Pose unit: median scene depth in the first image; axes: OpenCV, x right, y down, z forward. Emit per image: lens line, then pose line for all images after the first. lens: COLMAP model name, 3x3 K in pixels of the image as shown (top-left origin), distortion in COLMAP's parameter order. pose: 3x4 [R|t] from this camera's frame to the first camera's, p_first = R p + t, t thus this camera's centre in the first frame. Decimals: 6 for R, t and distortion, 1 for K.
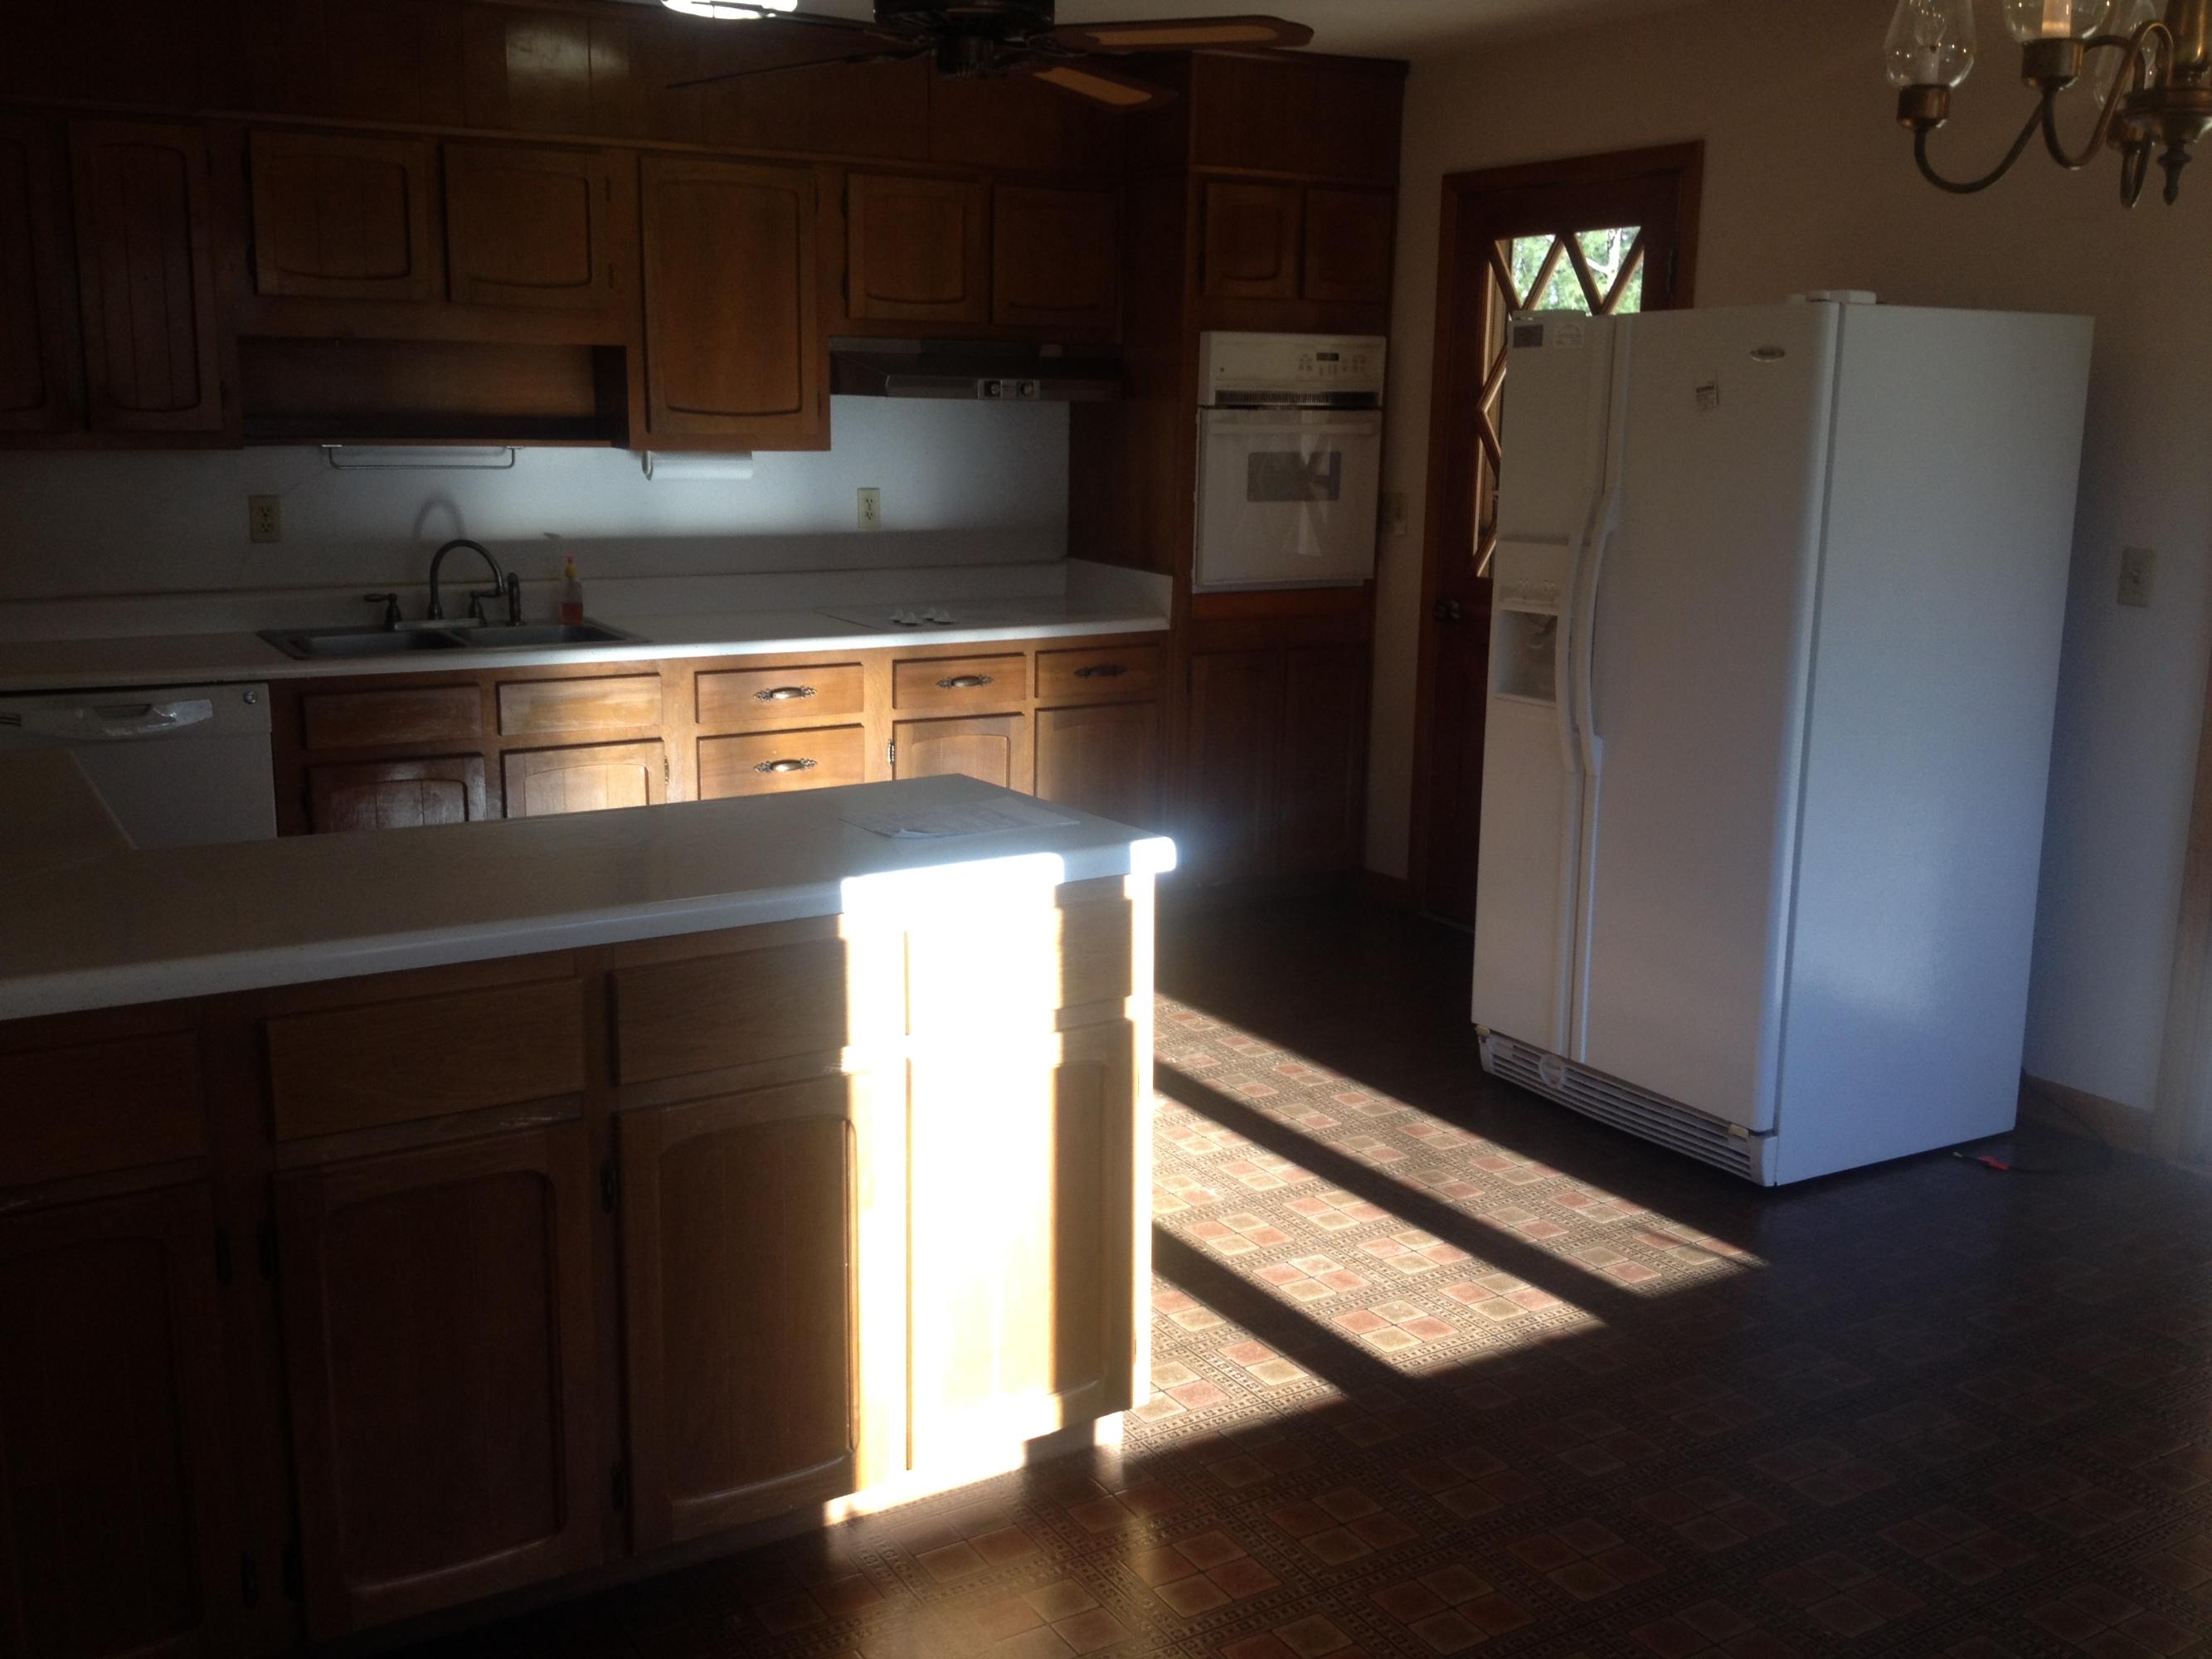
lens RADIAL K [[2037.6, 0, 1085.9], [0, 2037.6, 825.1], [0, 0, 1]] dist [0.197105, -0.434773]
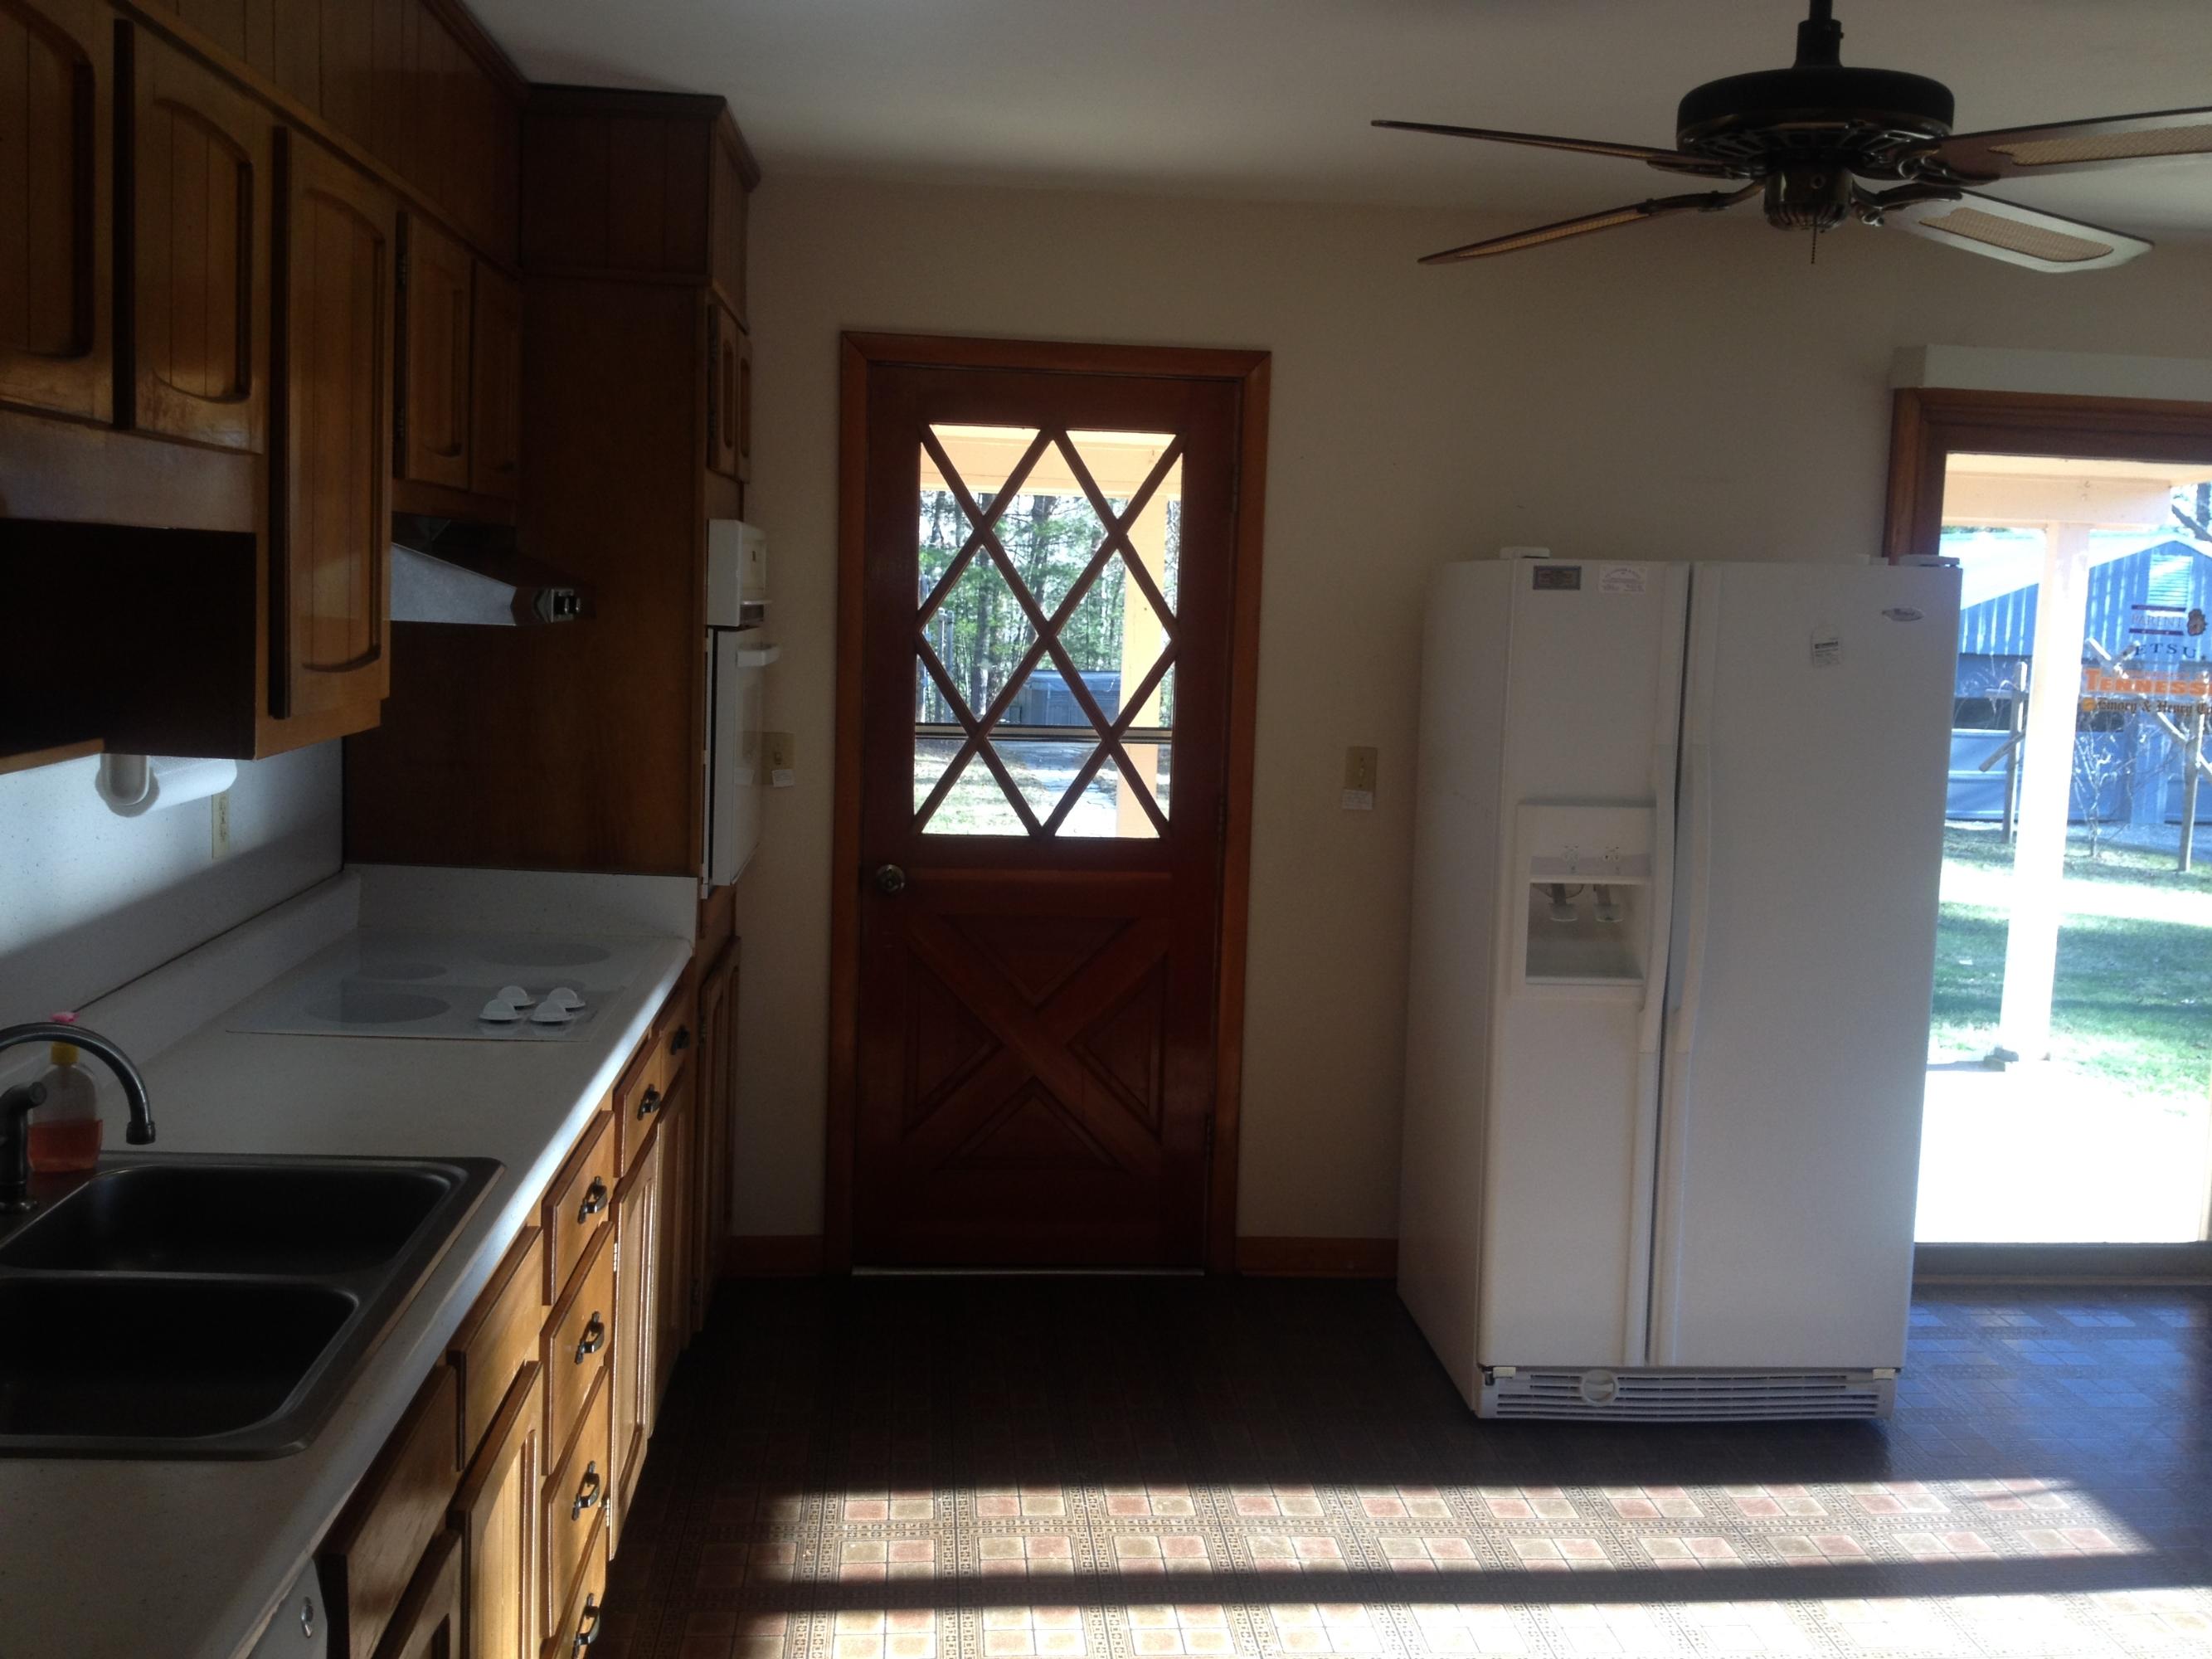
lens RADIAL K [[2114.7, 0, 1106.0], [0, 2114.7, 829.5], [0, 0, 1]] dist [0.127929, -0.291275]
pose [[0.434648, -0.101981, 0.894808, -0.679135], [0.152549, 0.987548, 0.038450, -0.189725], [-0.887587, 0.119790, 0.444792, 0.761174]]
